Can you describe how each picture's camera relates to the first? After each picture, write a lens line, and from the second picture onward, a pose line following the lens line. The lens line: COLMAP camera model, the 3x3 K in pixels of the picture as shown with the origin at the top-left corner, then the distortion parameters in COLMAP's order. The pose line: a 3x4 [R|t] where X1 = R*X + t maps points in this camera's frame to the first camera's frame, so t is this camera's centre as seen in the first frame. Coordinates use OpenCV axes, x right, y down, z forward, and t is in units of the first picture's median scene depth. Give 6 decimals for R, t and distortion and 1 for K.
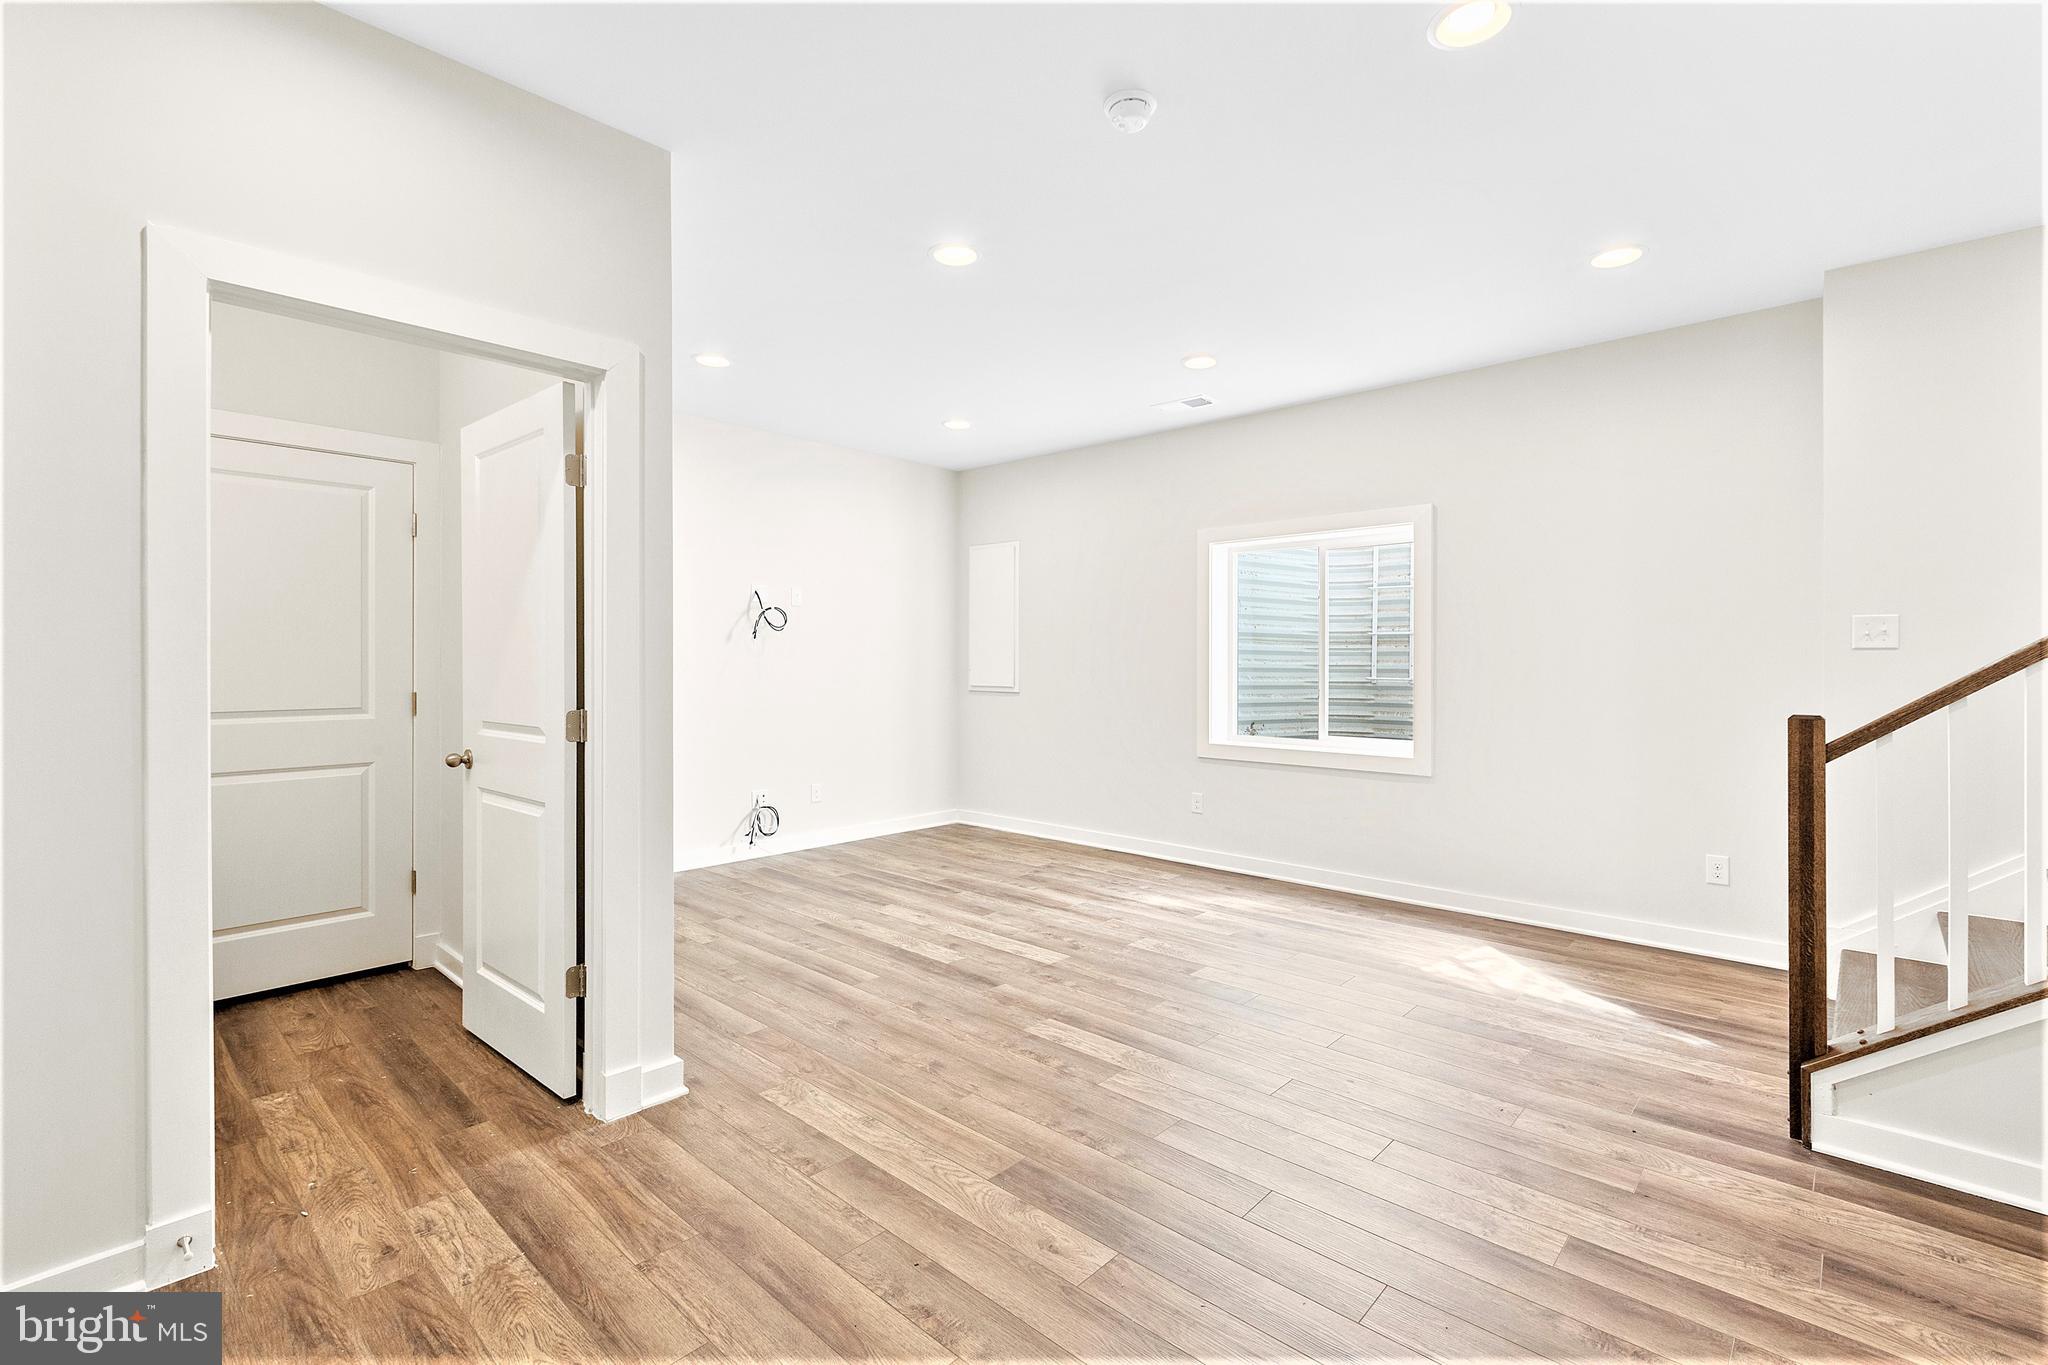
lens RADIAL K [[906.8, 0, 1029.3], [0, 906.8, 670.8], [0, 0, 1]] dist [0.000012, -0.000505]
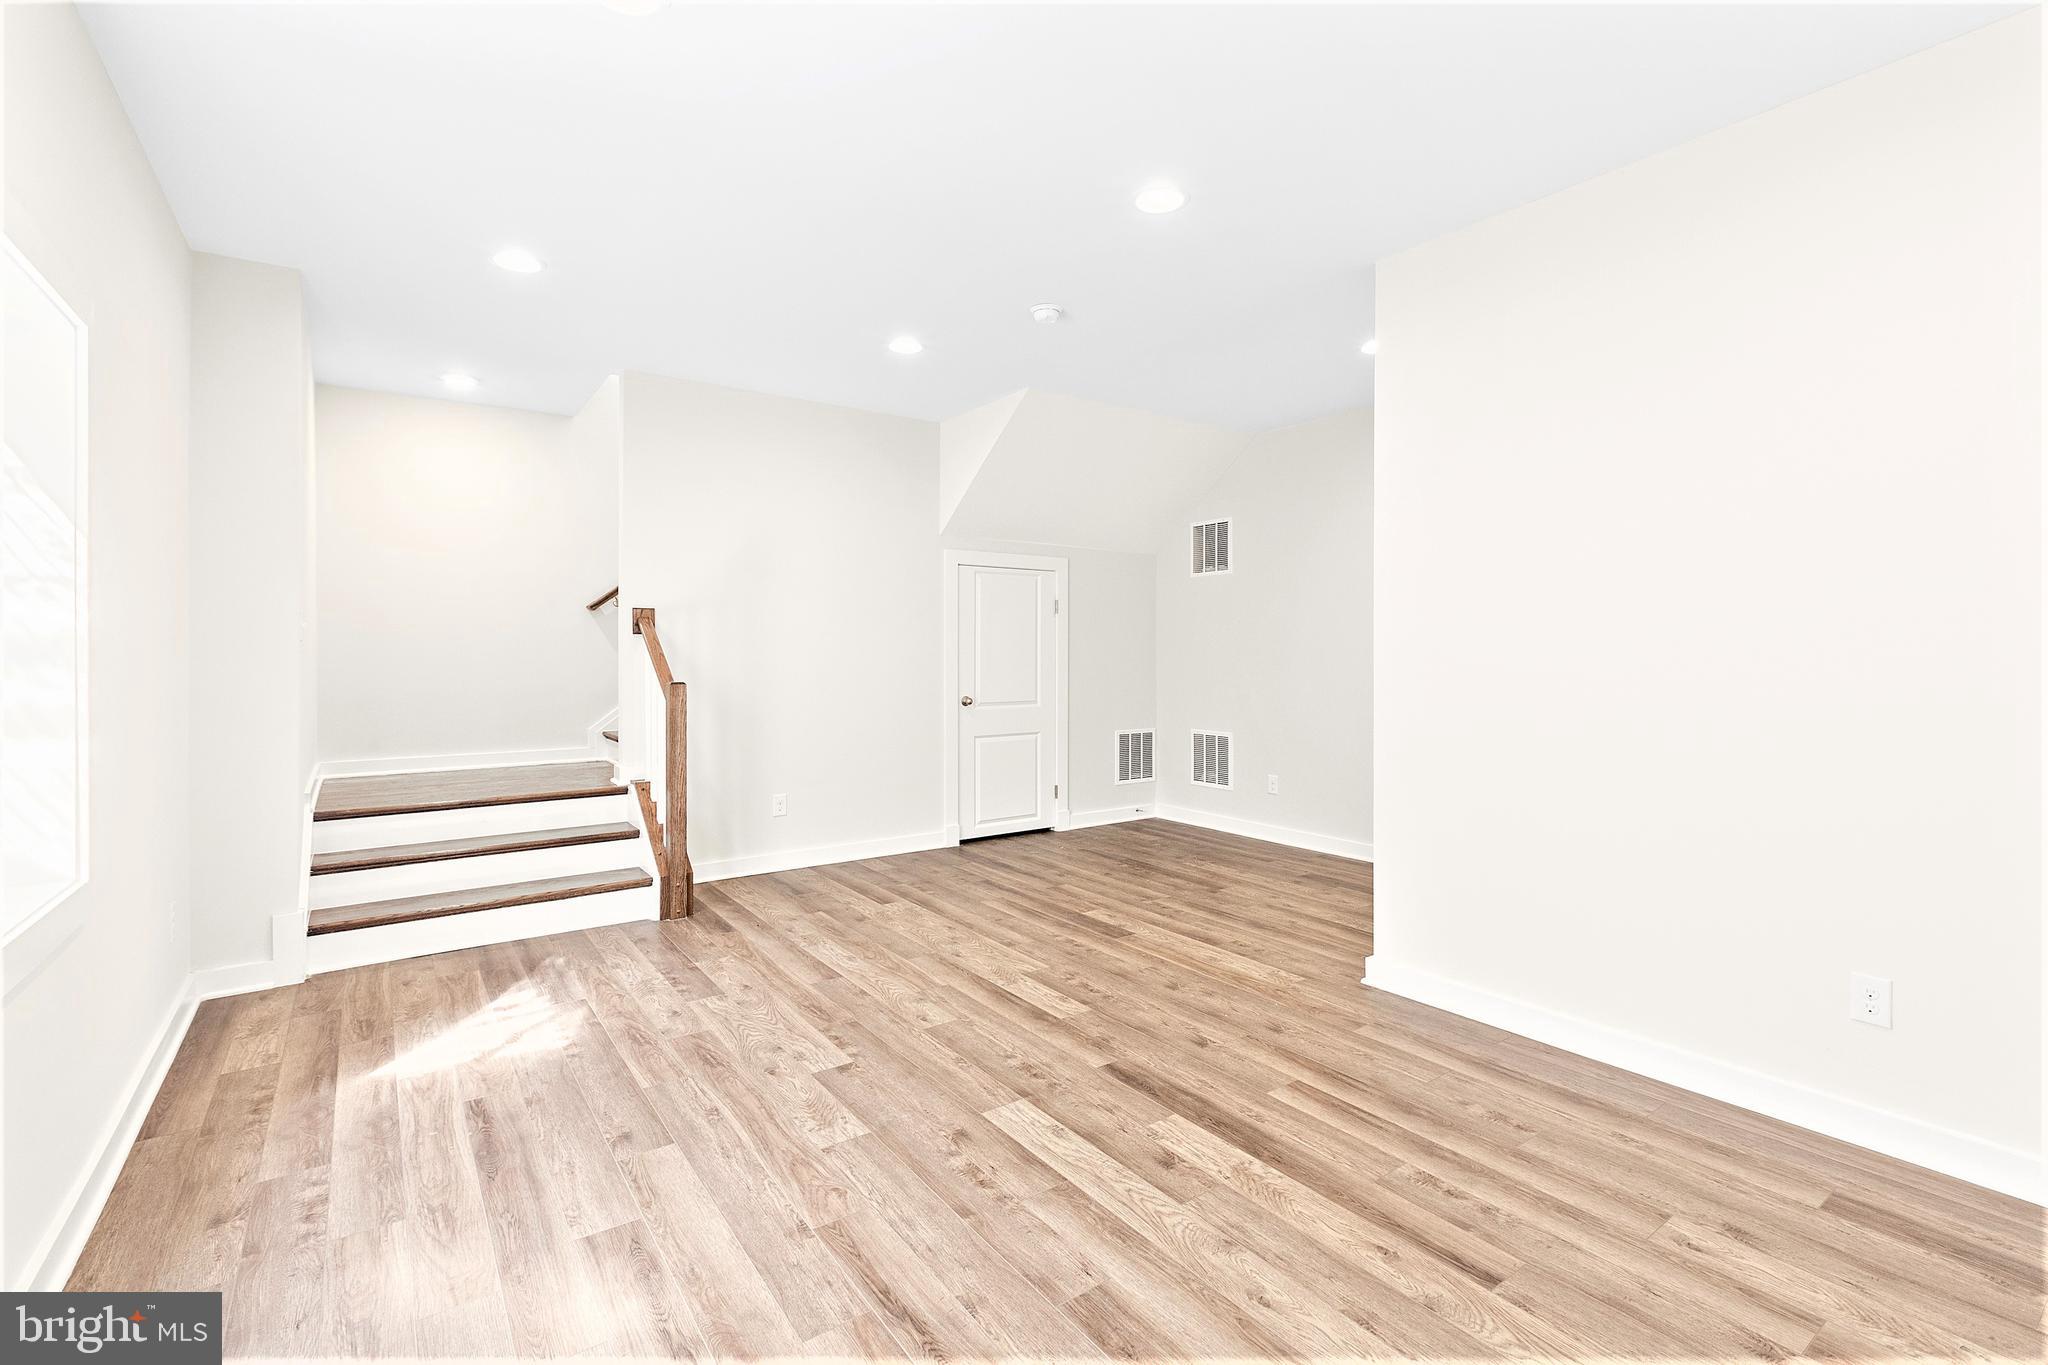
lens RADIAL K [[906.8, 0, 1029.3], [0, 906.8, 670.8], [0, 0, 1]] dist [0.000012, -0.000505]
pose [[-0.979120, -0.003783, 0.203246, -0.136509], [0.002580, 0.999515, 0.031037, -0.020718], [-0.203265, 0.030913, -0.978636, 1.888902]]
